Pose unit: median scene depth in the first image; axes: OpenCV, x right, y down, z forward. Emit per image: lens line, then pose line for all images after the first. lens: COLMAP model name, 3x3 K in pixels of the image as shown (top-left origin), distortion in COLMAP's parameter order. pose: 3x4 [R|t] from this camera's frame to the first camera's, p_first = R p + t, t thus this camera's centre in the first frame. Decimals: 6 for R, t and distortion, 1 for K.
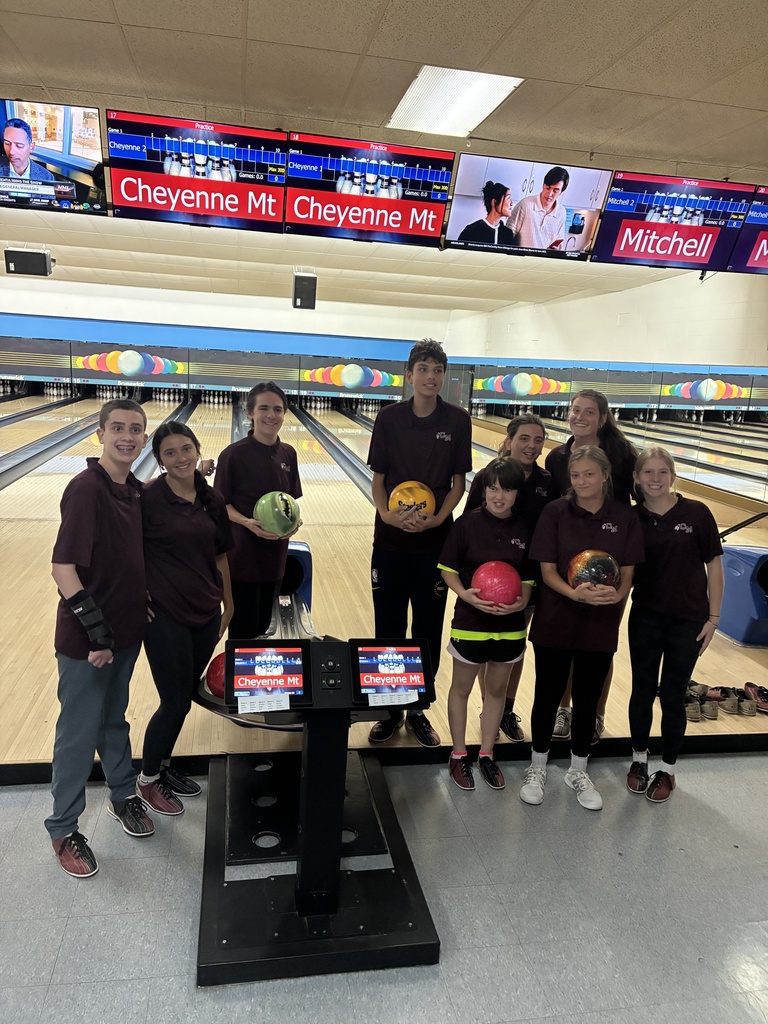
lens RADIAL K [[778.1, 0, 383.0], [0, 778.1, 518.4], [0, 0, 1]] dist [0.037902, -0.004677]
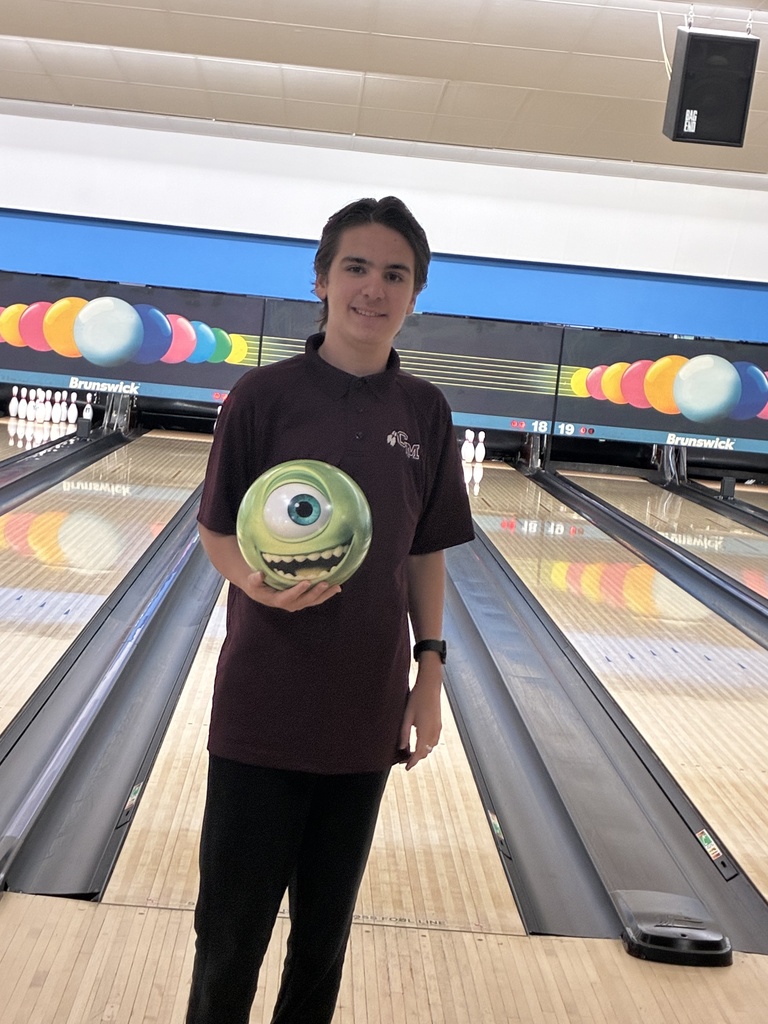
lens RADIAL K [[1941.6, 0, 384.0], [0, 1941.6, 512.0], [0, 0, 1]] dist [0.034457, -0.185579]
pose [[0.986948, 0.049959, -0.153095, -0.048282], [-0.068235, 0.990838, -0.116550, -0.014554], [0.145870, 0.125475, 0.981314, 0.123353]]
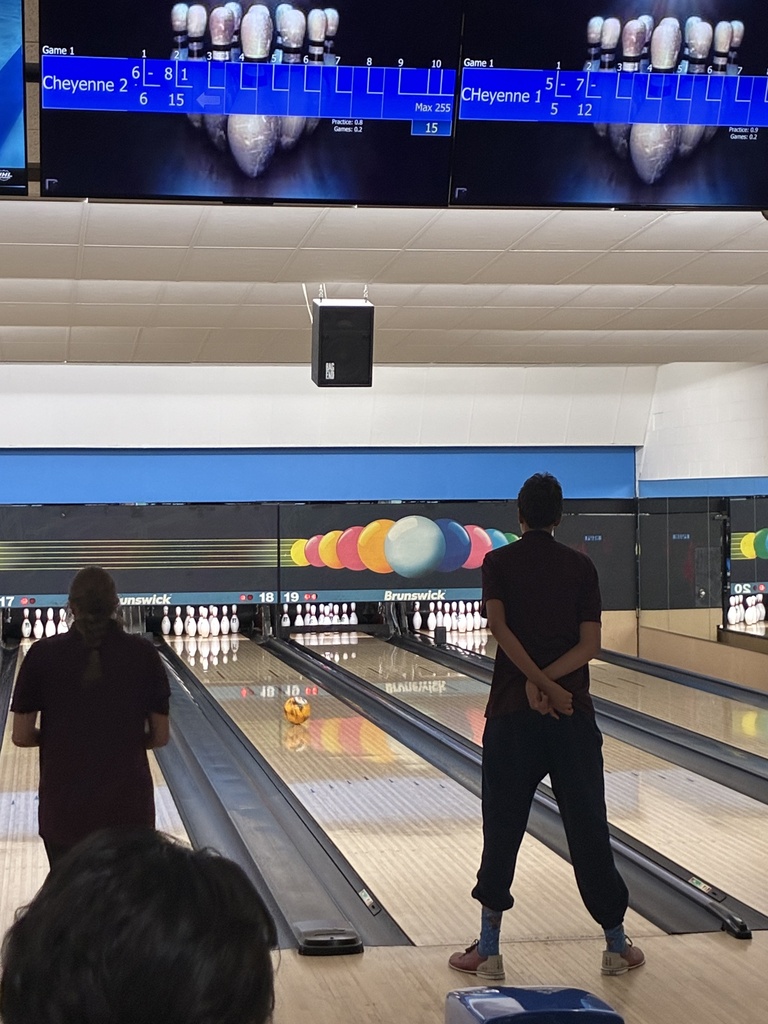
lens RADIAL K [[2046.7, 0, 384.0], [0, 2046.7, 512.0], [0, 0, 1]] dist [0.221227, -0.525958]
pose [[0.997451, -0.066154, -0.026749, -0.027234], [0.059654, 0.978757, -0.196151, -0.000721], [0.039157, 0.194055, 0.980209, -0.001796]]
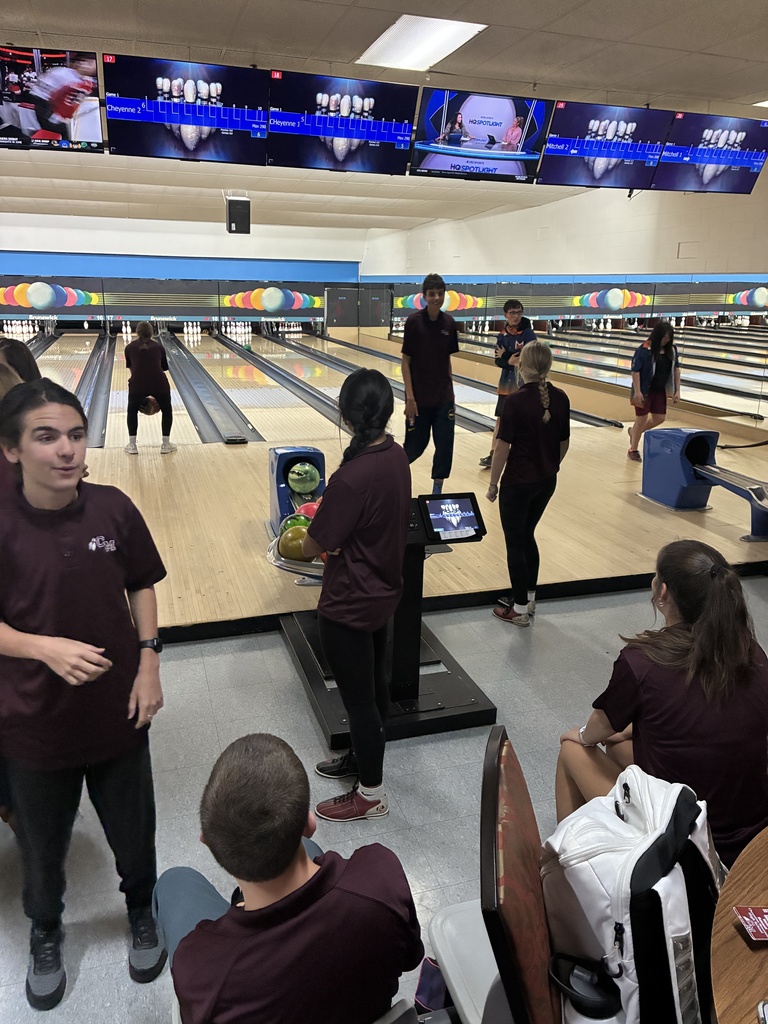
lens RADIAL K [[777.0, 0, 384.0], [0, 777.0, 512.0], [0, 0, 1]] dist [0.023694, 0.006259]
pose [[0.992122, -0.071280, 0.103019, -0.021186], [0.061912, 0.993884, 0.091439, 0.005223], [-0.108907, -0.084340, 0.990468, -0.026942]]
